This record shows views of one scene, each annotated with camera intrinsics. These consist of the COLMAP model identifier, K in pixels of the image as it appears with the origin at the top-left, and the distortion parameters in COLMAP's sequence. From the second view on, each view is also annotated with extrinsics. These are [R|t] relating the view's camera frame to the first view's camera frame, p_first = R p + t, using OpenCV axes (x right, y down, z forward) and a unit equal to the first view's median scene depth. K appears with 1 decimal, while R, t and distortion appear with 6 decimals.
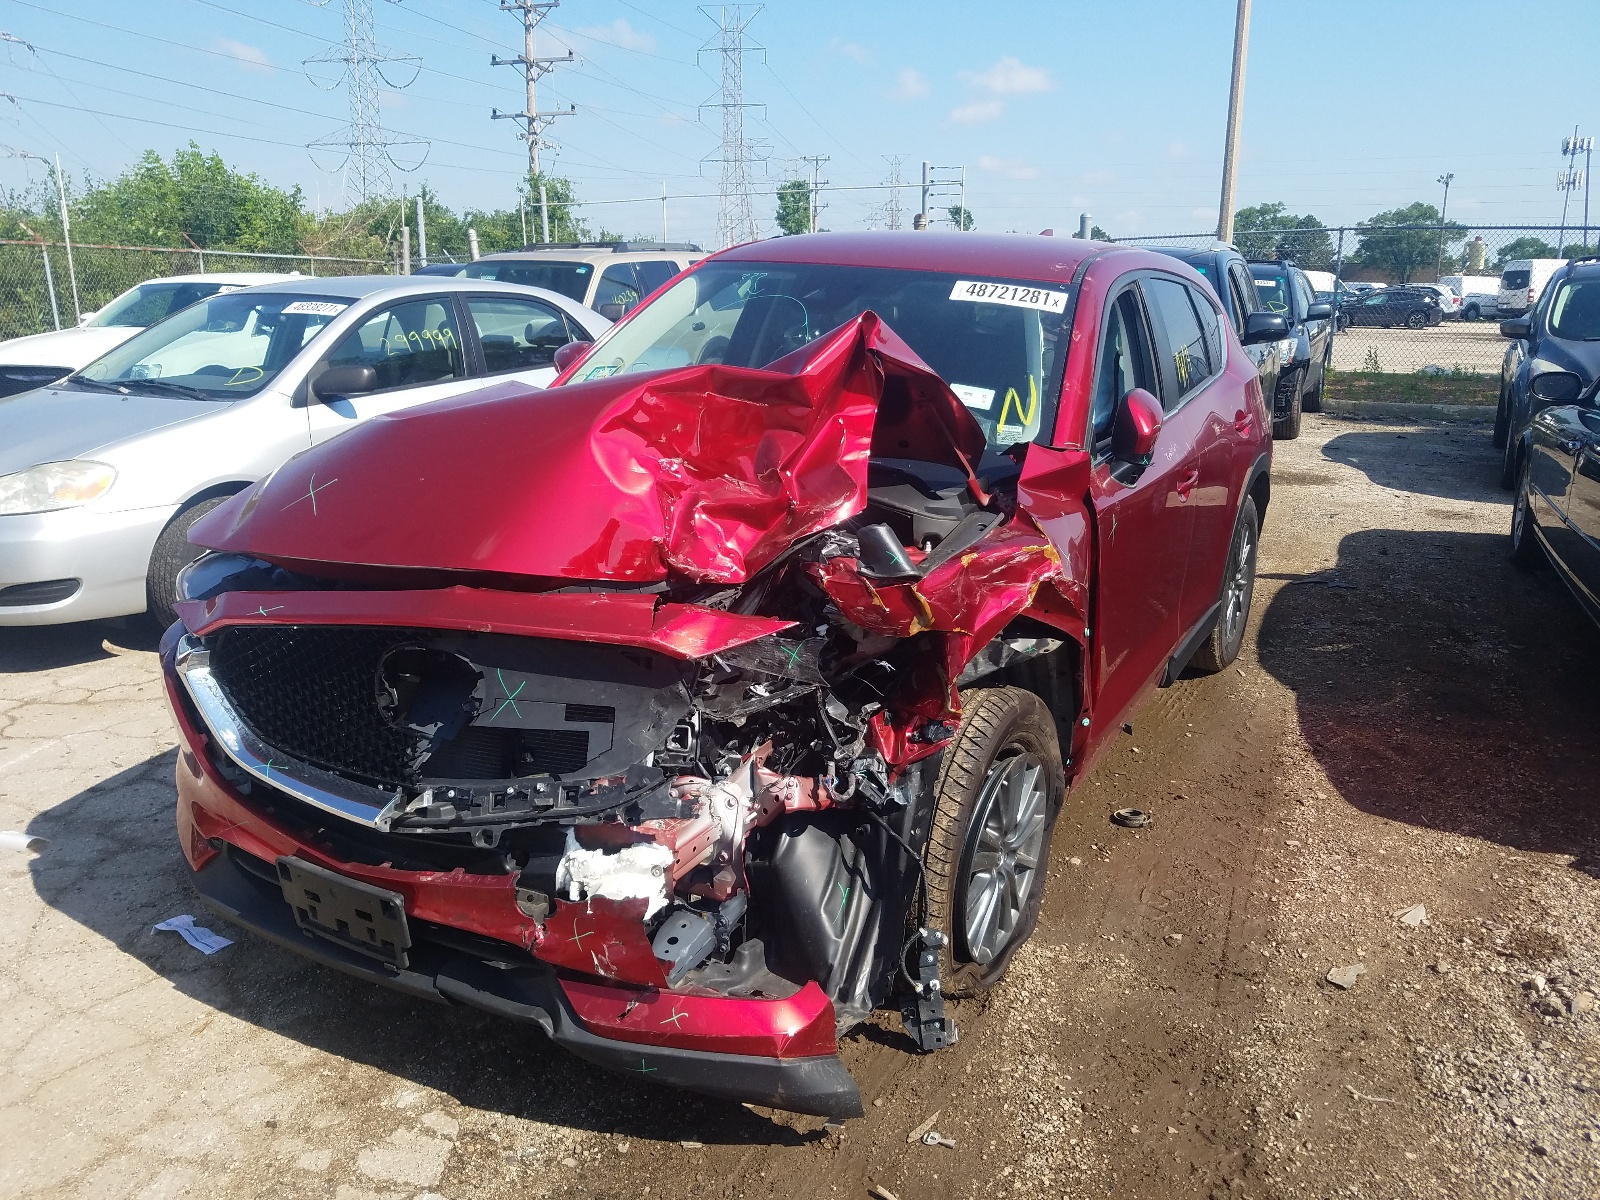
lens RADIAL K [[1244.4, 0, 797.0], [0, 1244.4, 599.4], [0, 0, 1]] dist [-0.007244, 0.014394]
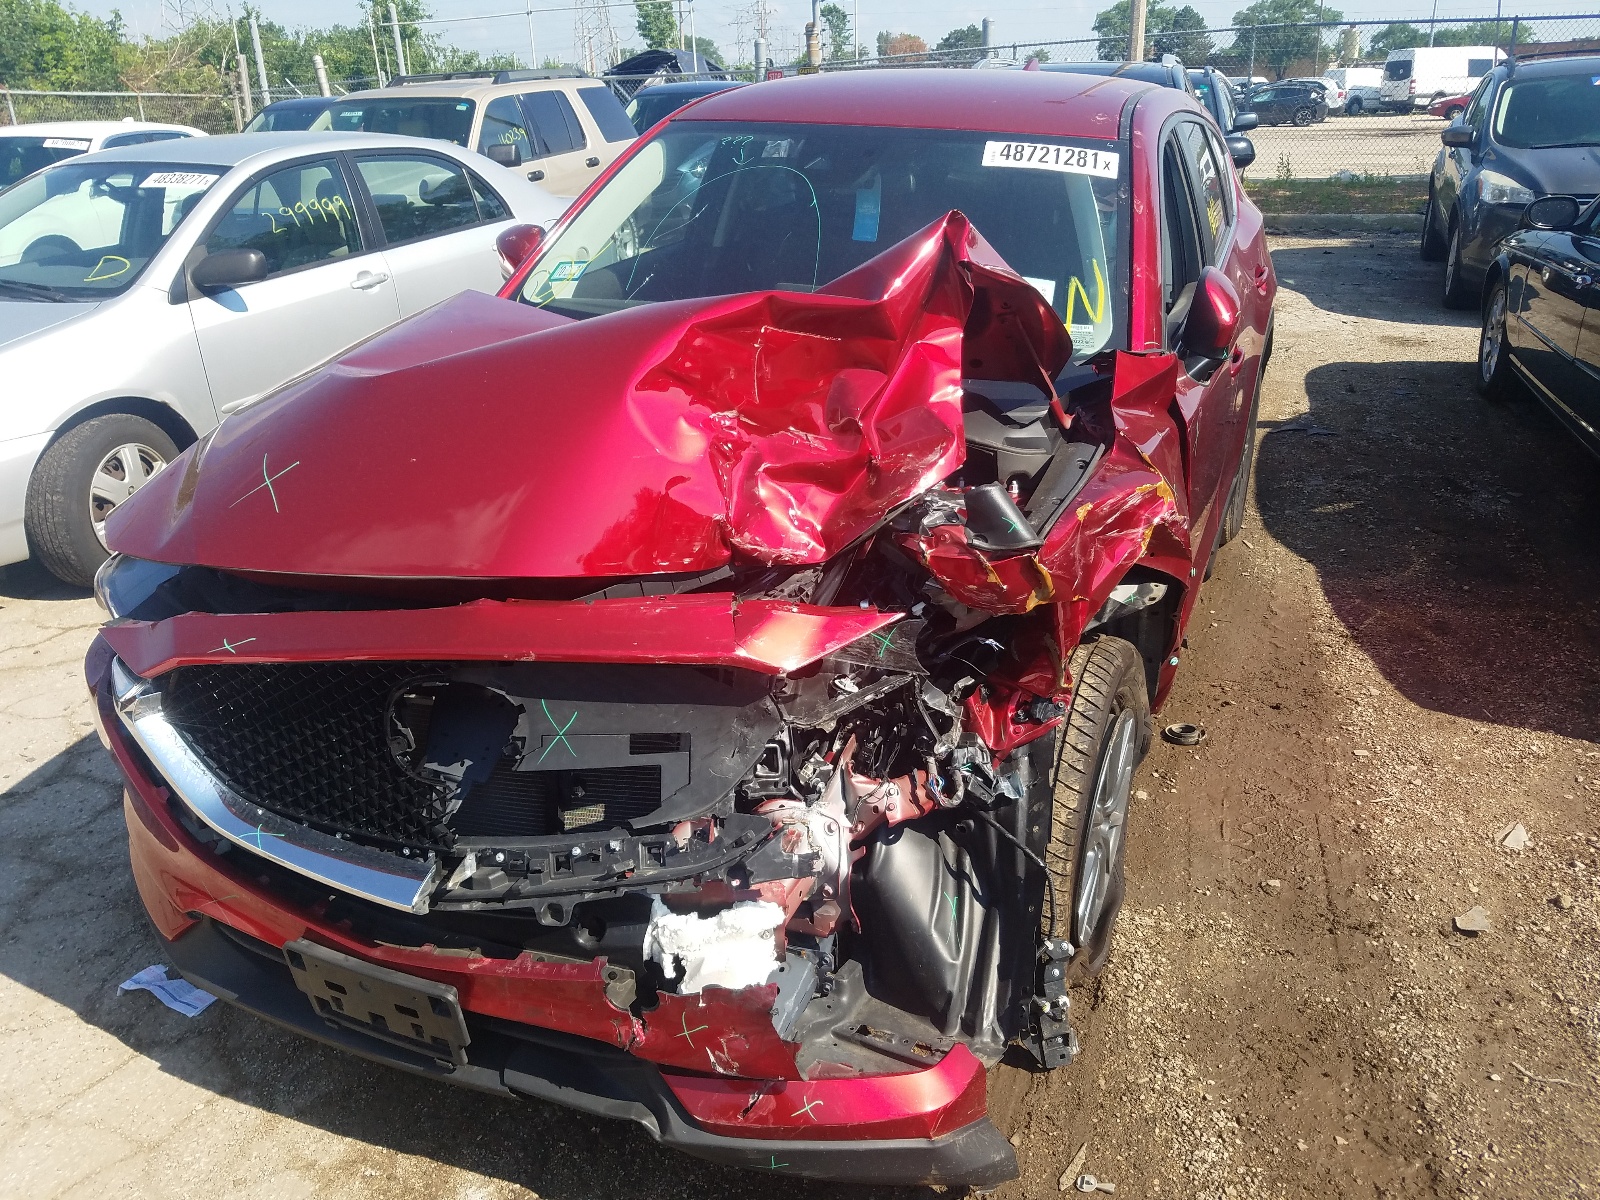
lens RADIAL K [[1244.4, 0, 801.6], [0, 1244.4, 597.2], [0, 0, 1]] dist [-0.007244, 0.014394]
pose [[0.994042, -0.069412, 0.084035, -0.122239], [0.057391, 0.988789, 0.137850, -0.098906], [-0.092661, -0.132206, 0.986882, 0.178606]]
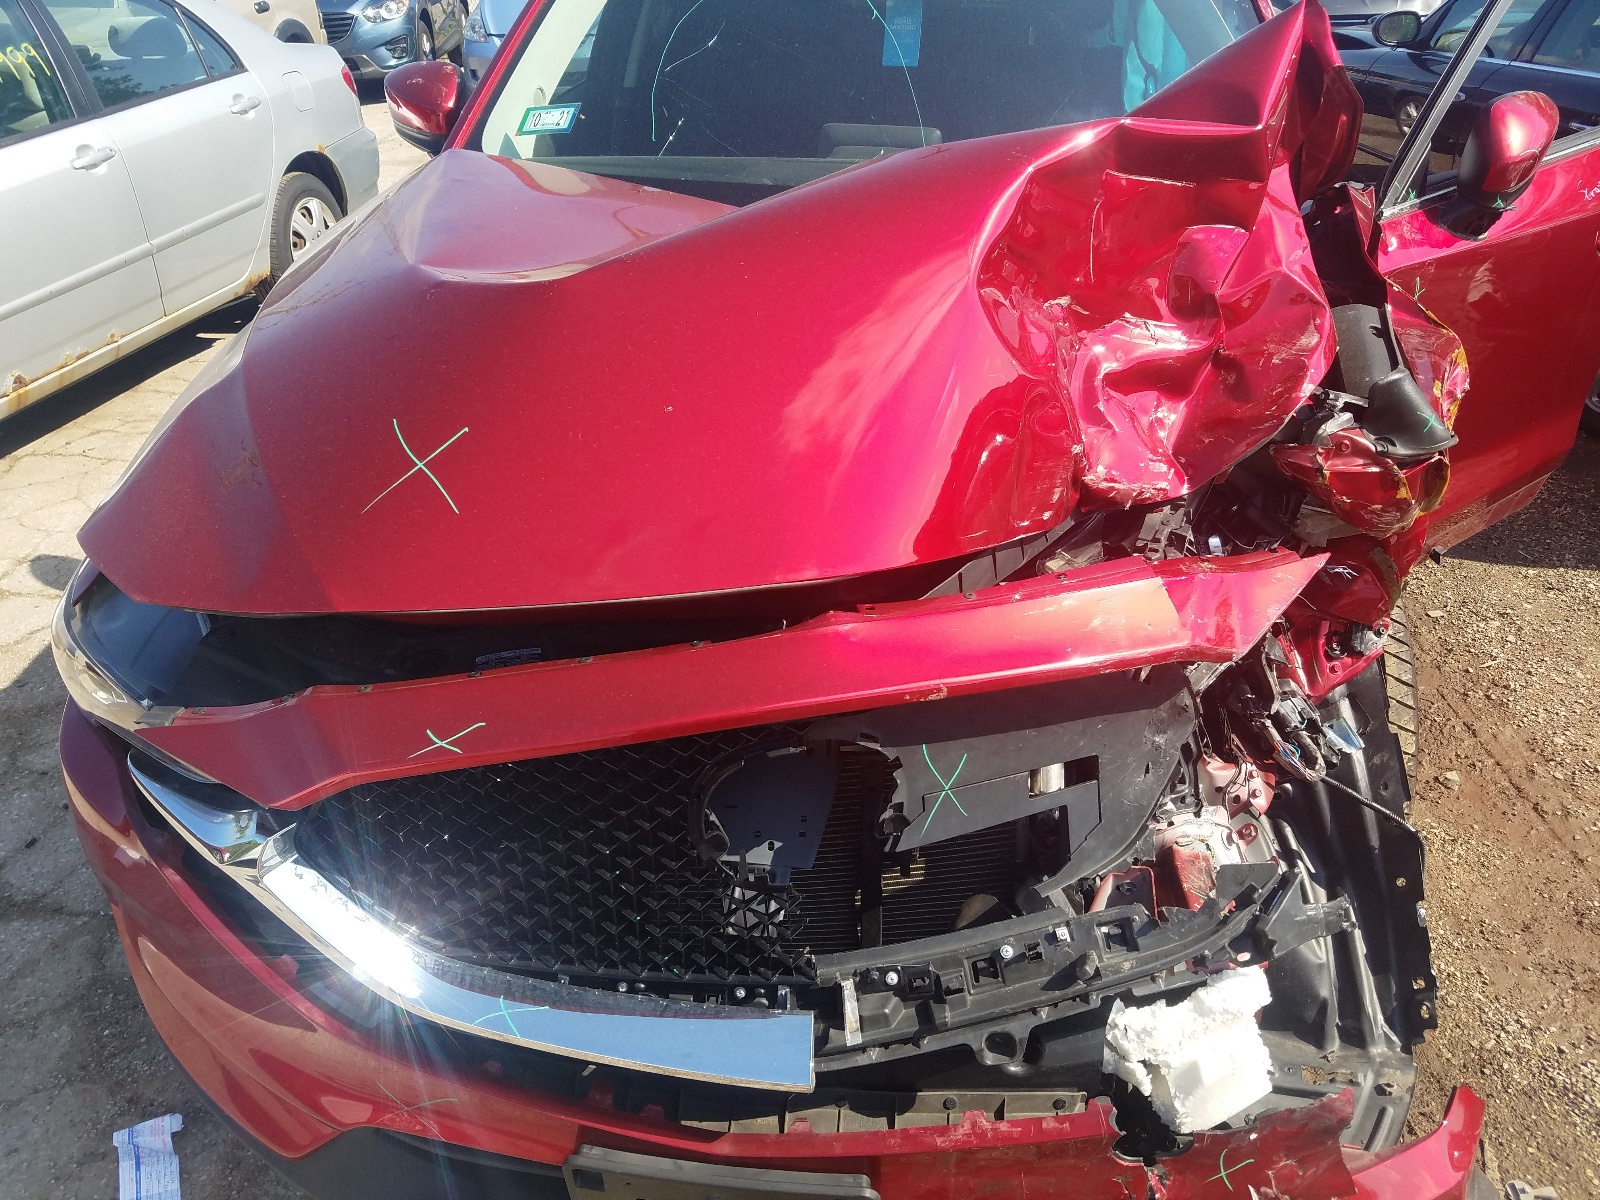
lens RADIAL K [[1244.4, 0, 798.1], [0, 1244.4, 596.0], [0, 0, 1]] dist [-0.007244, 0.014394]
pose [[0.929264, -0.203097, 0.308577, -0.400564], [0.123379, 0.957975, 0.258964, -0.139922], [-0.348204, -0.202574, 0.915269, 0.473208]]
